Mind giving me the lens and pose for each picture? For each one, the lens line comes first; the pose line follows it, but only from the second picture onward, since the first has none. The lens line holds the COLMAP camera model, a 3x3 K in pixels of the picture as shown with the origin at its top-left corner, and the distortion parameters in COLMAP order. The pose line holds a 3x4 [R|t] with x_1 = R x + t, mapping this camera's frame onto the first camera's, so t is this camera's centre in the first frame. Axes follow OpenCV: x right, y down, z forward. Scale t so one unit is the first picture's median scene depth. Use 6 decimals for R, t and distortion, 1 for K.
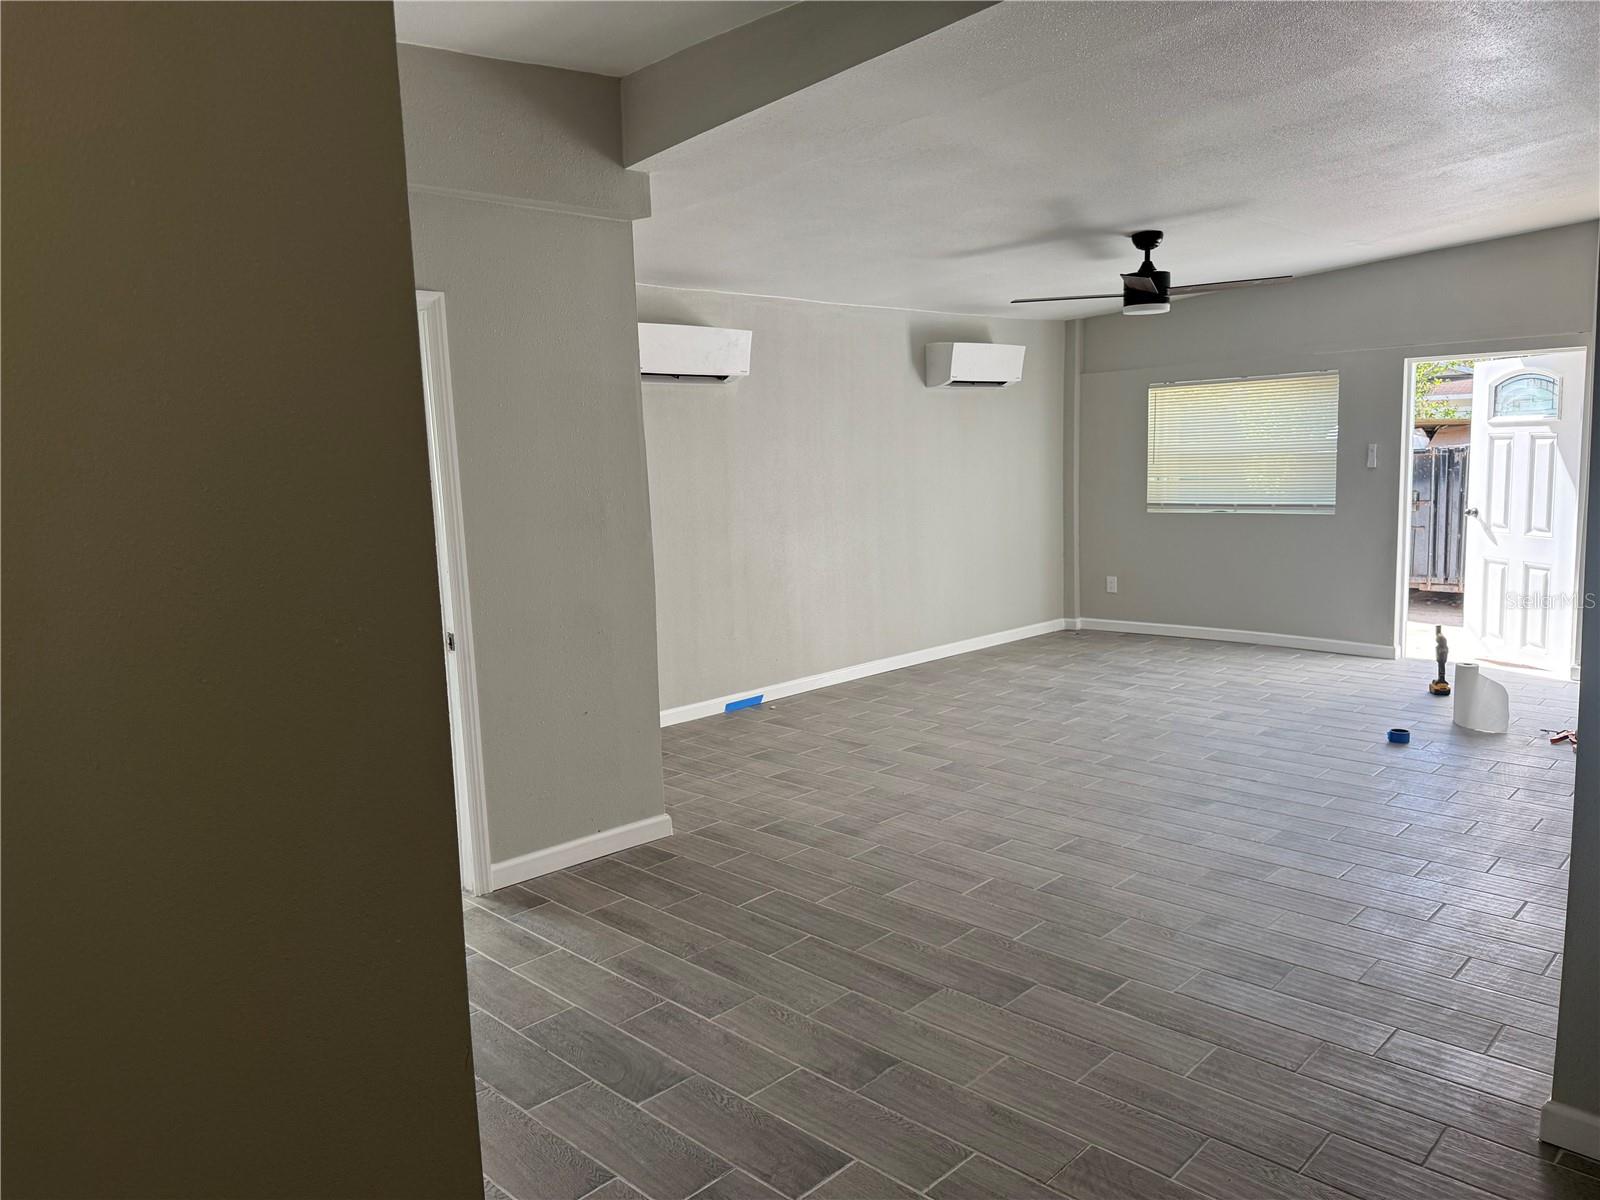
lens RADIAL K [[1098.5, 0, 856.5], [0, 1098.5, 601.9], [0, 0, 1]] dist [-0.003156, -0.027215]
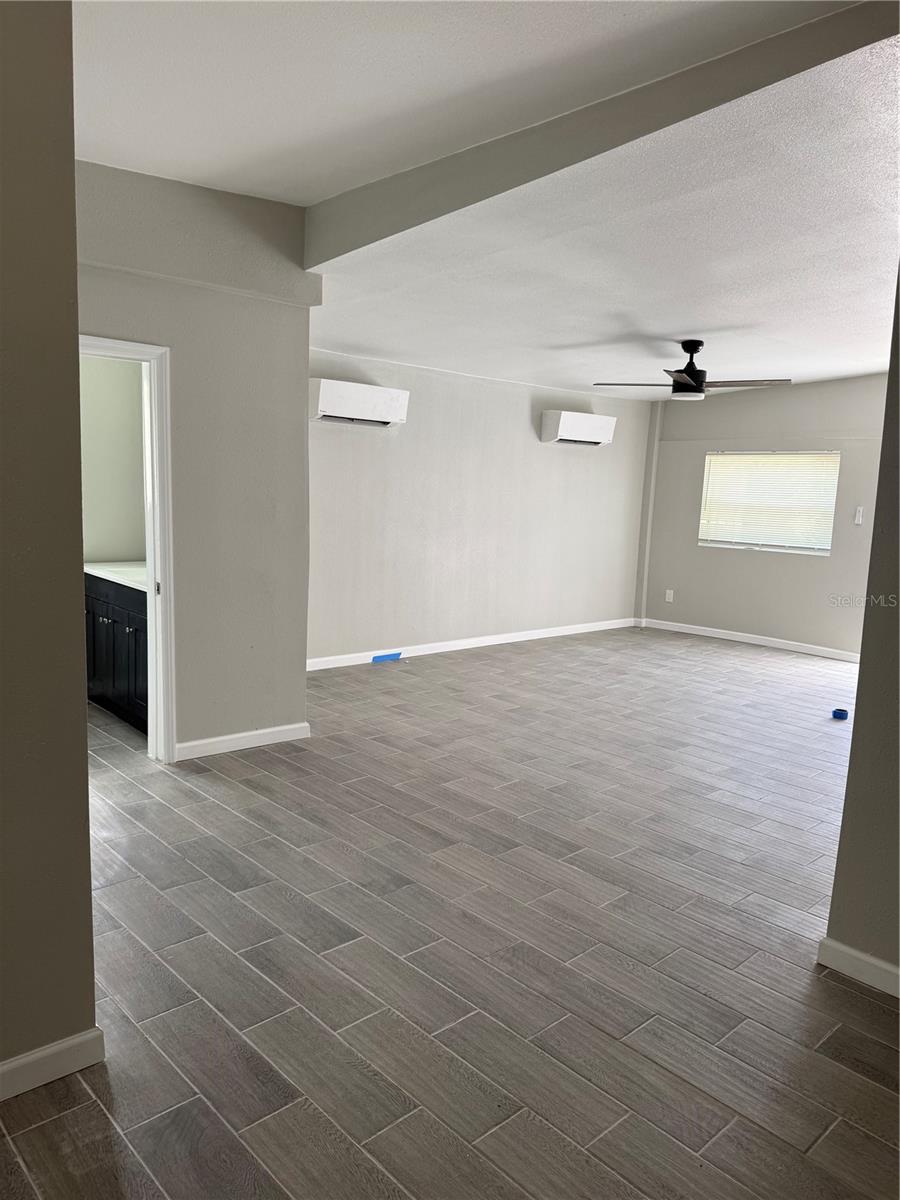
lens RADIAL K [[813.2, 0, 487.4], [0, 813.2, 602.1], [0, 0, 1]] dist [0.027006, -0.067093]
pose [[0.996678, 0.078864, -0.020340, 0.077040], [-0.078789, 0.996881, 0.004431, 0.014796], [0.020626, -0.002813, 0.999783, -0.063198]]
